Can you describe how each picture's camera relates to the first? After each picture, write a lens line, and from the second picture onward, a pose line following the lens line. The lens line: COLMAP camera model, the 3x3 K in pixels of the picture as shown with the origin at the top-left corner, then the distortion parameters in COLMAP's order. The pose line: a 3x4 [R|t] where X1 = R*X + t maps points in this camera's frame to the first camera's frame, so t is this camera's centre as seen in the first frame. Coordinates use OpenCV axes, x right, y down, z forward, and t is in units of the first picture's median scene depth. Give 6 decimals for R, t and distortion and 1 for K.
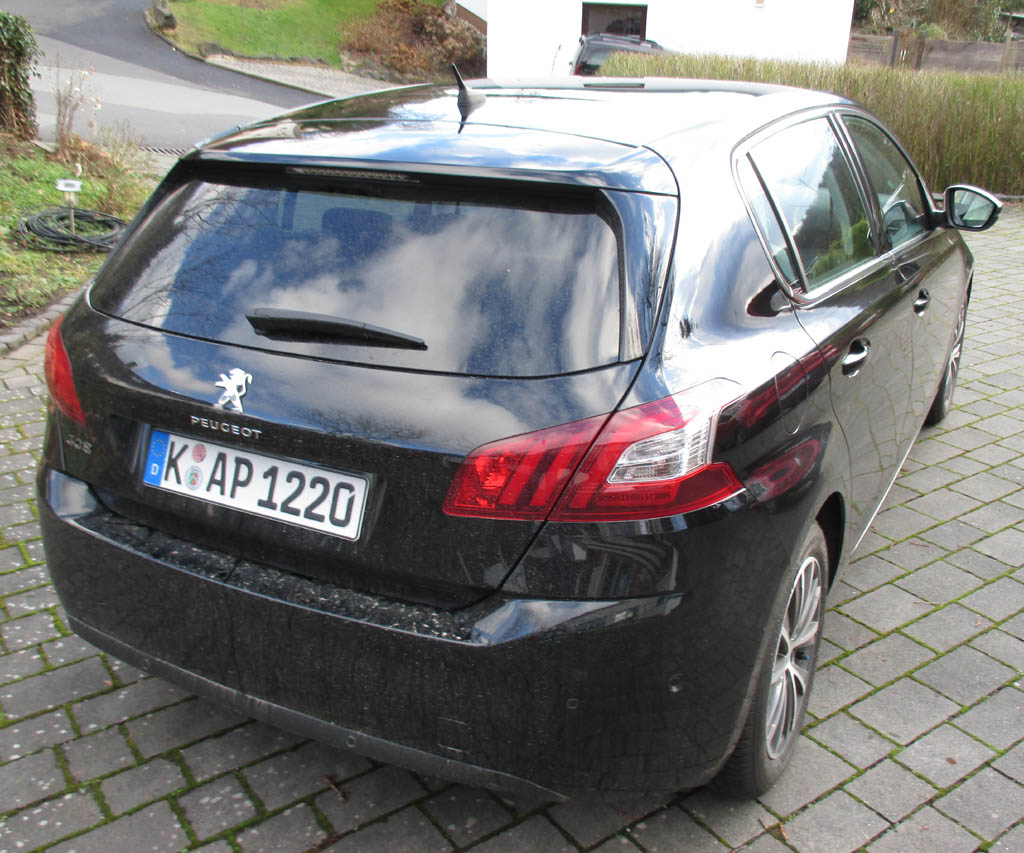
lens RADIAL K [[1041.7, 0, 512.0], [0, 1041.7, 426.5], [0, 0, 1]] dist [-0.029358, 0.003006]
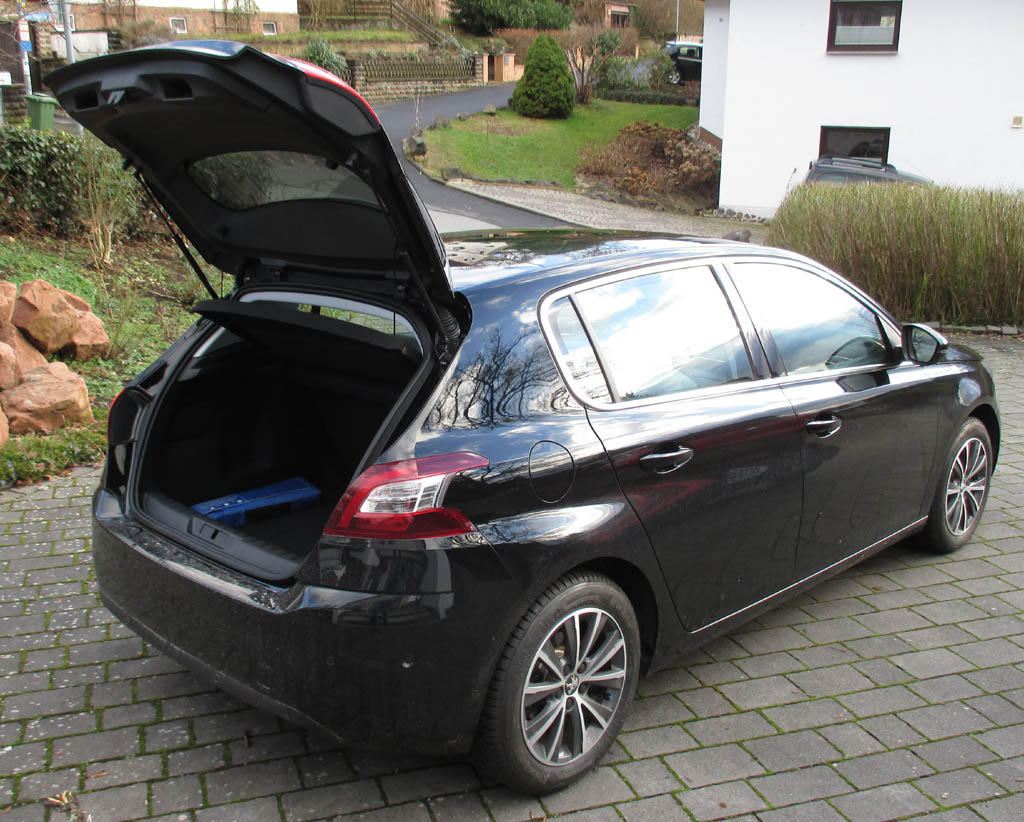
lens RADIAL K [[1224.5, 0, 512.0], [0, 1224.5, 411.0], [0, 0, 1]] dist [-0.049566, -0.038005]
pose [[0.941405, 0.061778, -0.331573, 0.205533], [-0.105847, 0.987531, -0.116529, 0.022618], [0.320240, 0.144797, 0.936205, -0.139100]]
